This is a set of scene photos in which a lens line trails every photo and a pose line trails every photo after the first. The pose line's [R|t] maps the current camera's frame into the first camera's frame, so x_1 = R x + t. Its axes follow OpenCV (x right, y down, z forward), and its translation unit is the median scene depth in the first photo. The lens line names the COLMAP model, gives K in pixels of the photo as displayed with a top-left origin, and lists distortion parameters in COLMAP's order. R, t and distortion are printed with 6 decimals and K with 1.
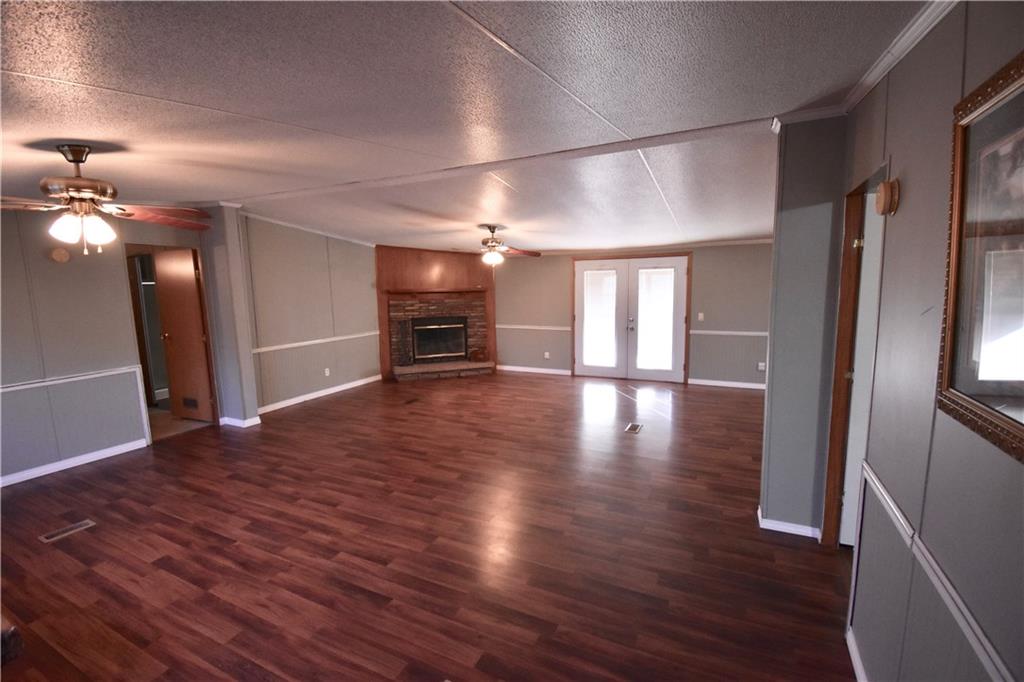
lens RADIAL K [[447.4, 0, 512.0], [0, 447.4, 339.5], [0, 0, 1]] dist [-0.001240, -0.001087]
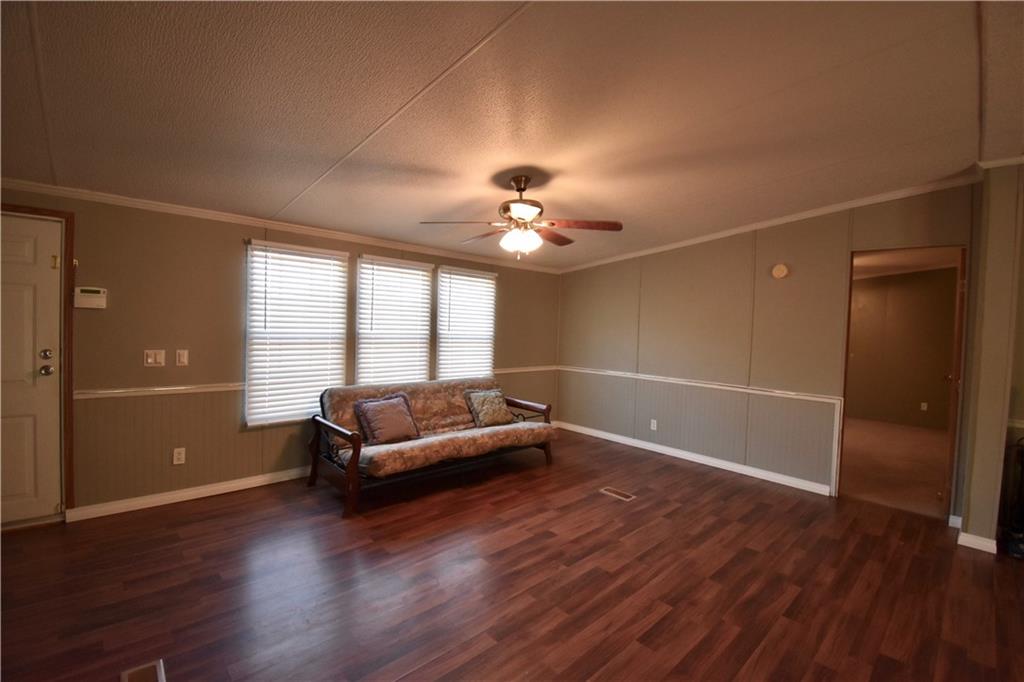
lens RADIAL K [[447.4, 0, 513.3], [0, 447.4, 337.0], [0, 0, 1]] dist [-0.001240, -0.001087]
pose [[-0.344994, 0.035452, -0.937935, 0.213456], [-0.148534, 0.984632, 0.091852, -0.056458], [0.926777, 0.171004, -0.334427, 1.004023]]
